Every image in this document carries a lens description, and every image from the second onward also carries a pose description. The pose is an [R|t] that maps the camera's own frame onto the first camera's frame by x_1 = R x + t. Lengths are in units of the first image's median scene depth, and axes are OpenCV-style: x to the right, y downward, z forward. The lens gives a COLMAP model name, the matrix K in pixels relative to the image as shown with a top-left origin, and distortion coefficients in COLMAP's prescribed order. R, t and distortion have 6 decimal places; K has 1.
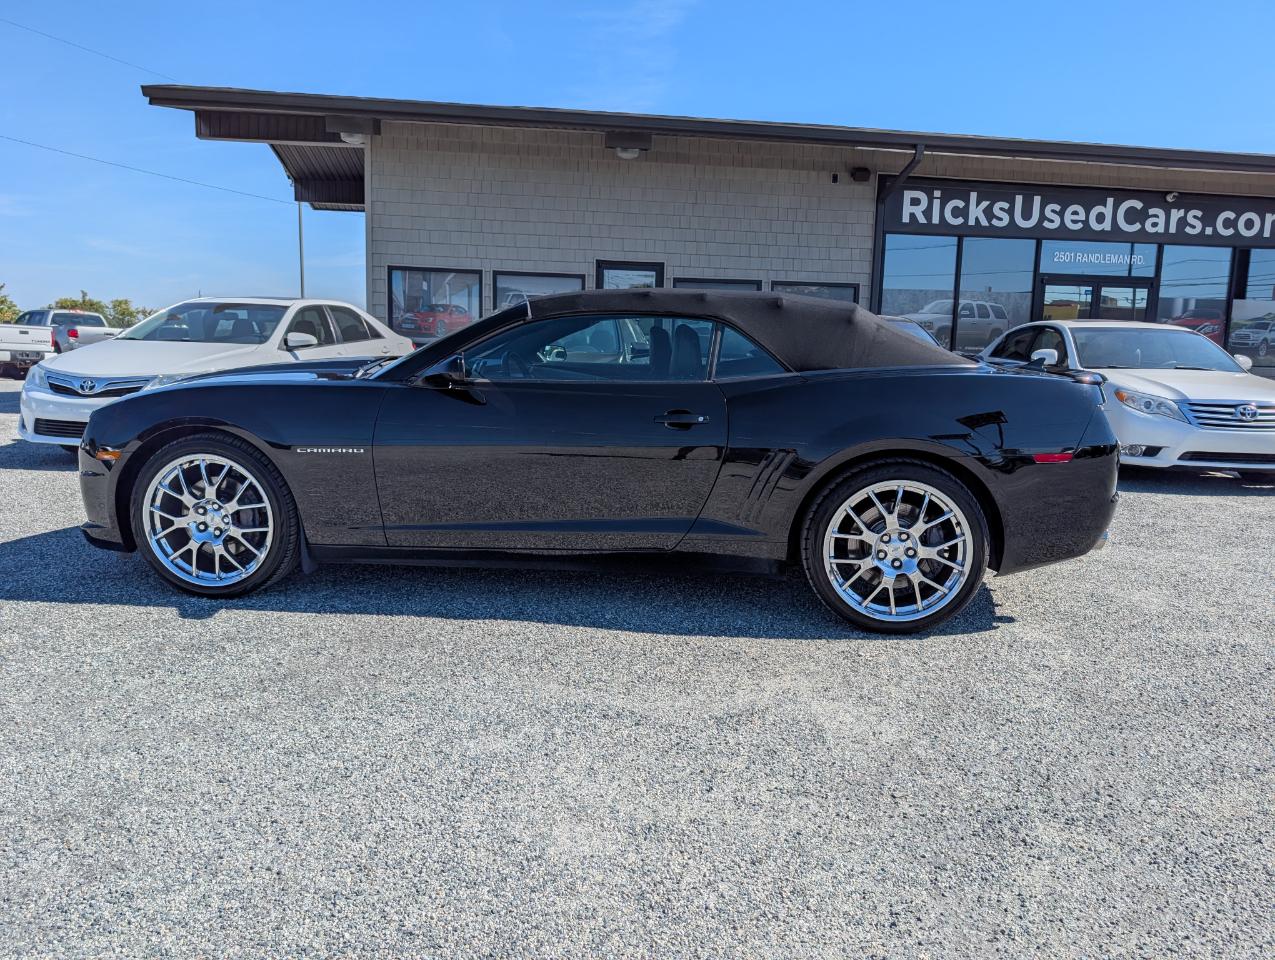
lens RADIAL K [[902.8, 0, 637.5], [0, 902.8, 480.0], [0, 0, 1]] dist [0.005908, 0.001401]
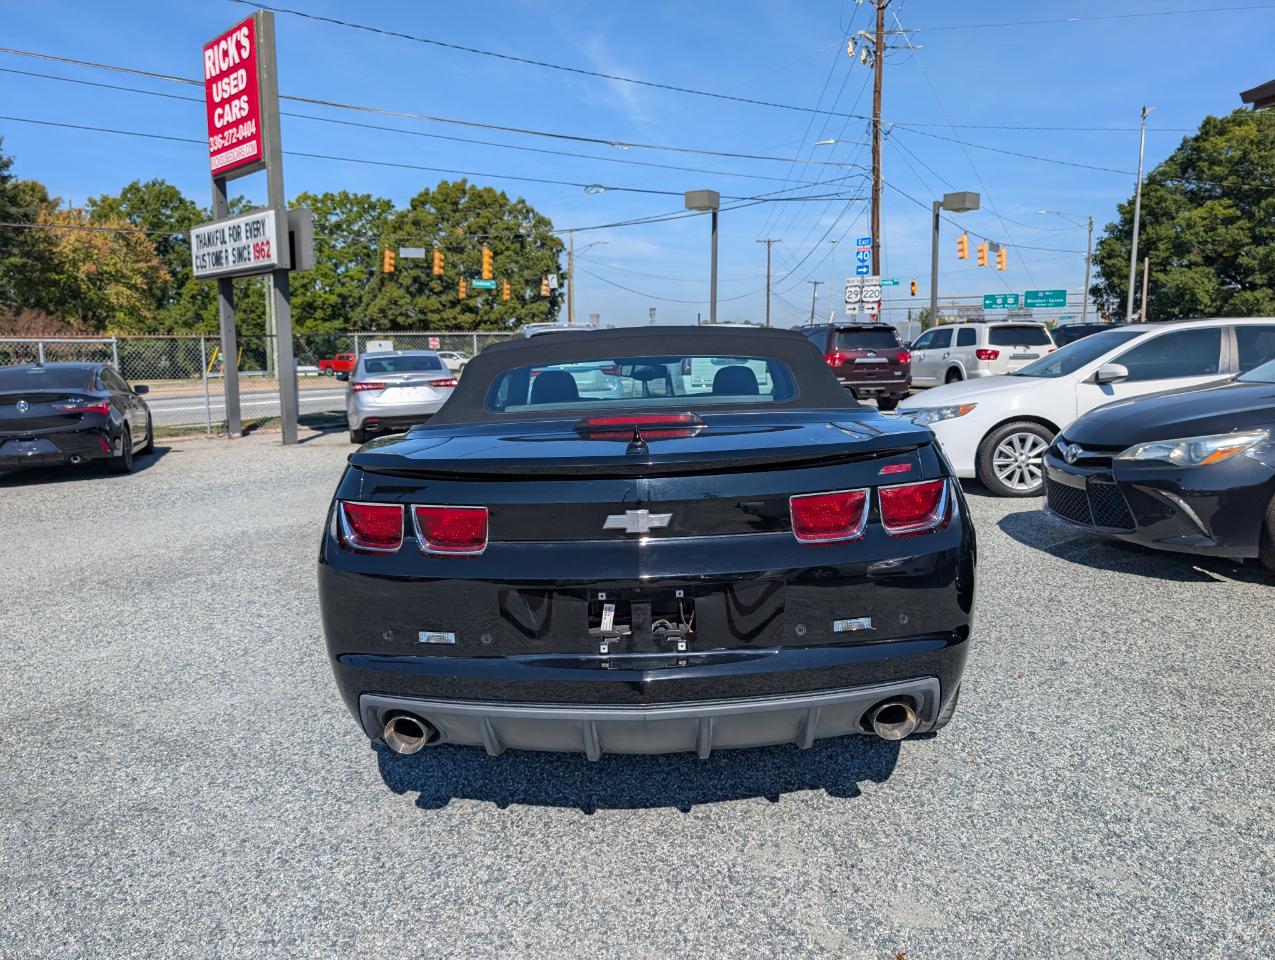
lens RADIAL K [[902.8, 0, 637.5], [0, 902.8, 480.0], [0, 0, 1]] dist [0.005908, 0.001401]
pose [[0.086327, 0.104797, -0.990740, 0.292235], [-0.126631, 0.987541, 0.093425, -0.045903], [0.988186, 0.117393, 0.098522, 0.289479]]
